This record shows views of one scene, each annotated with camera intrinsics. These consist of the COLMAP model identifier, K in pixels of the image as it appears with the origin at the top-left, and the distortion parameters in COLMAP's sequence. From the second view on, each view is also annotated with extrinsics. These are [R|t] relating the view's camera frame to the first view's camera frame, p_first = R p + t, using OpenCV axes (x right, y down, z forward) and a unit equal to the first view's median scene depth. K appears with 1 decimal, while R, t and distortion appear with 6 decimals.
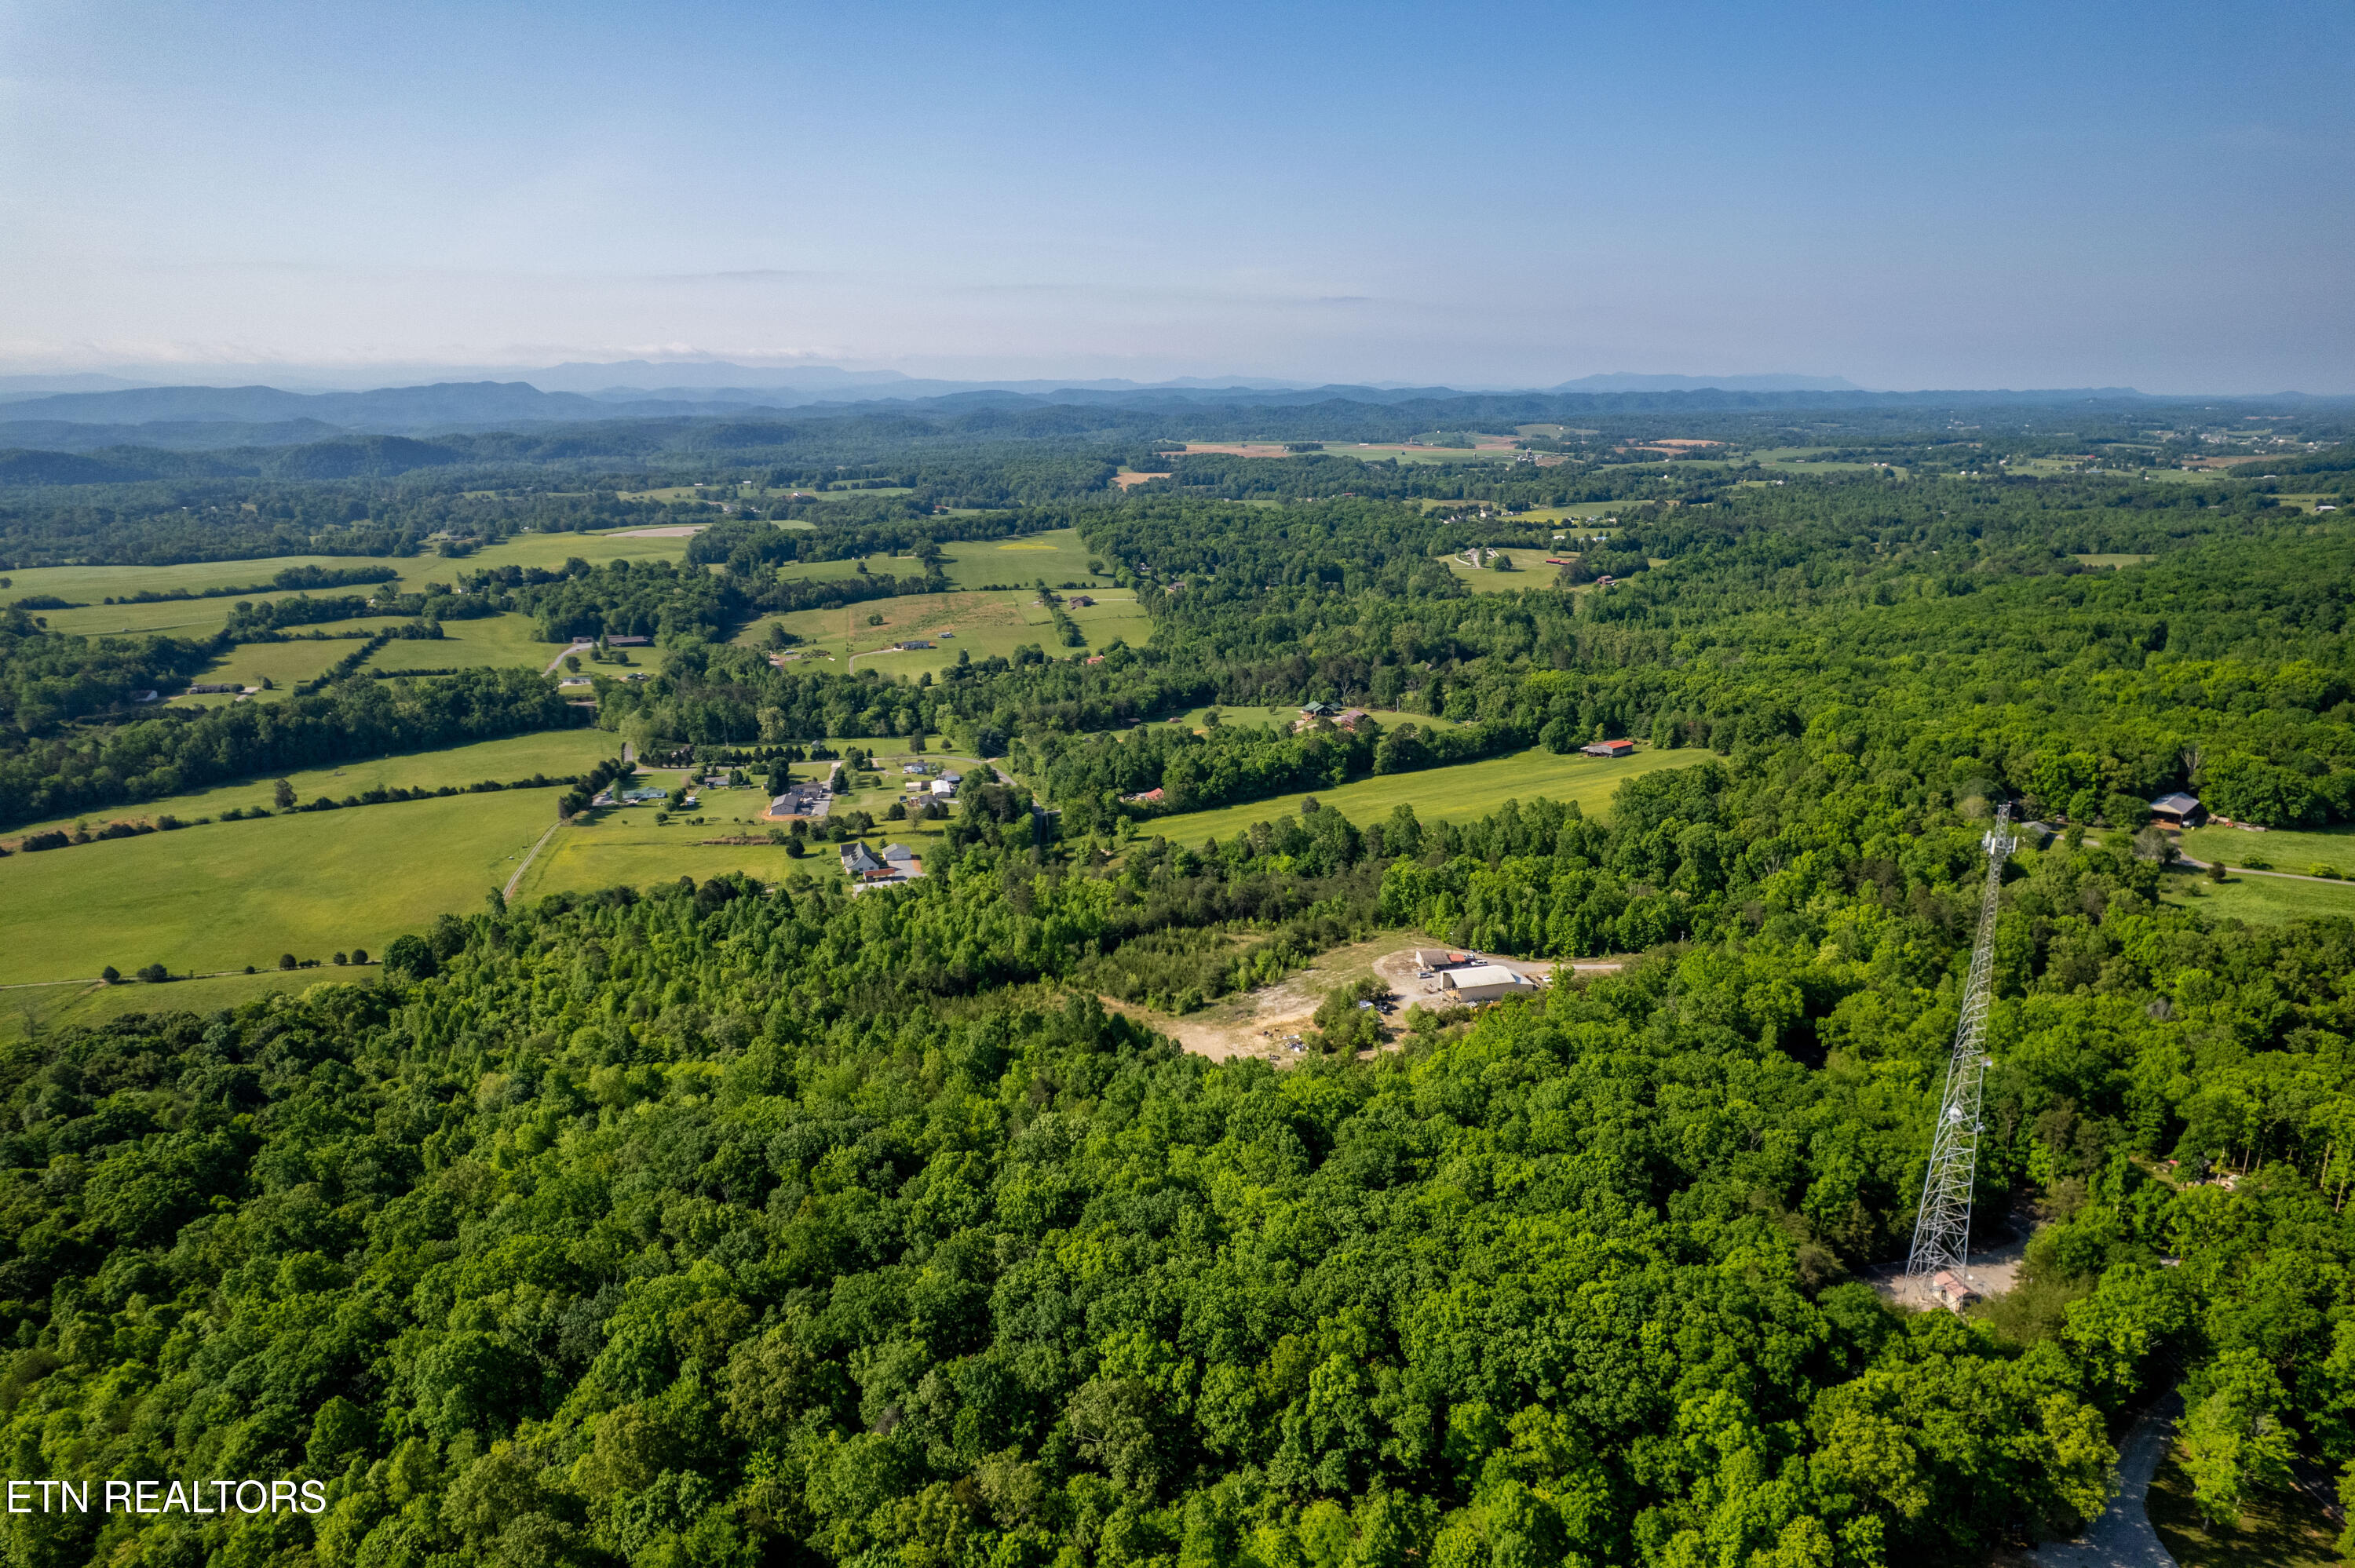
lens RADIAL K [[1489.2, 0, 1180.2], [0, 1489.2, 792.6], [0, 0, 1]] dist [-0.049608, 0.019884]
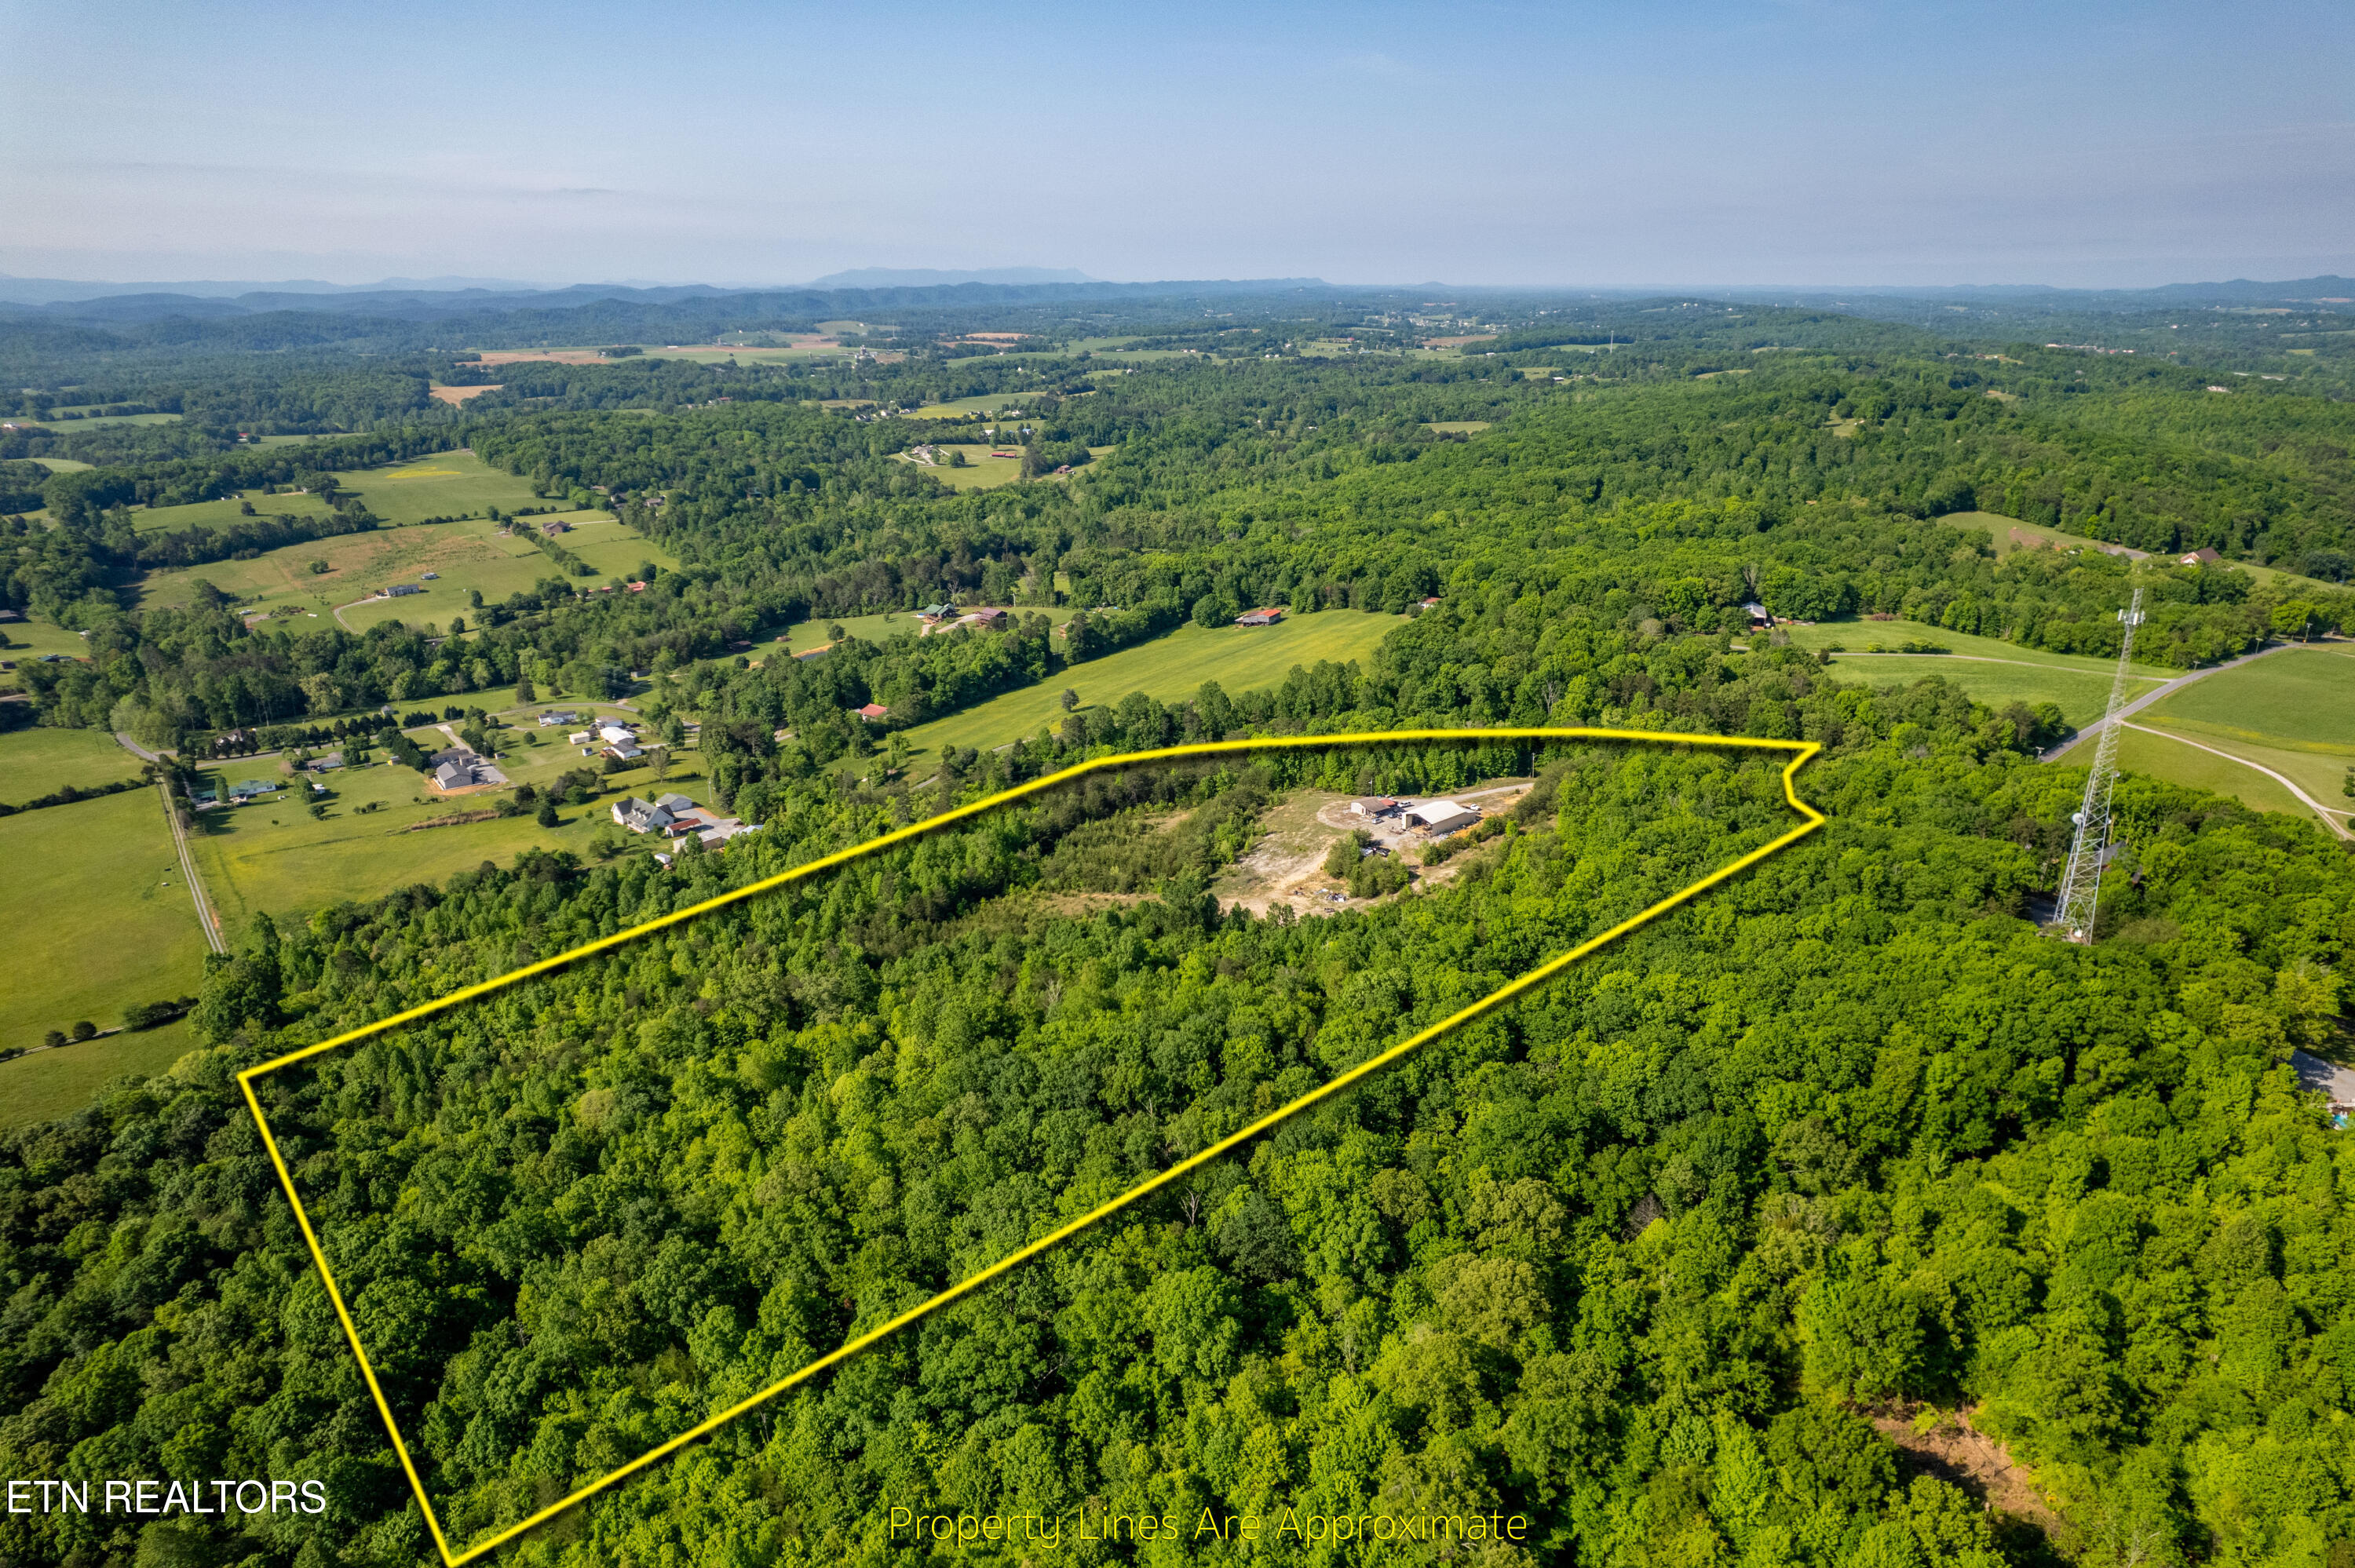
lens RADIAL K [[1489.2, 0, 1184.5], [0, 1489.2, 781.2], [0, 0, 1]] dist [-0.049608, 0.019884]
pose [[0.890745, -0.145056, 0.430733, -0.142969], [0.119941, 0.989130, 0.085070, -0.006125], [-0.438391, -0.024113, 0.898461, 0.020485]]
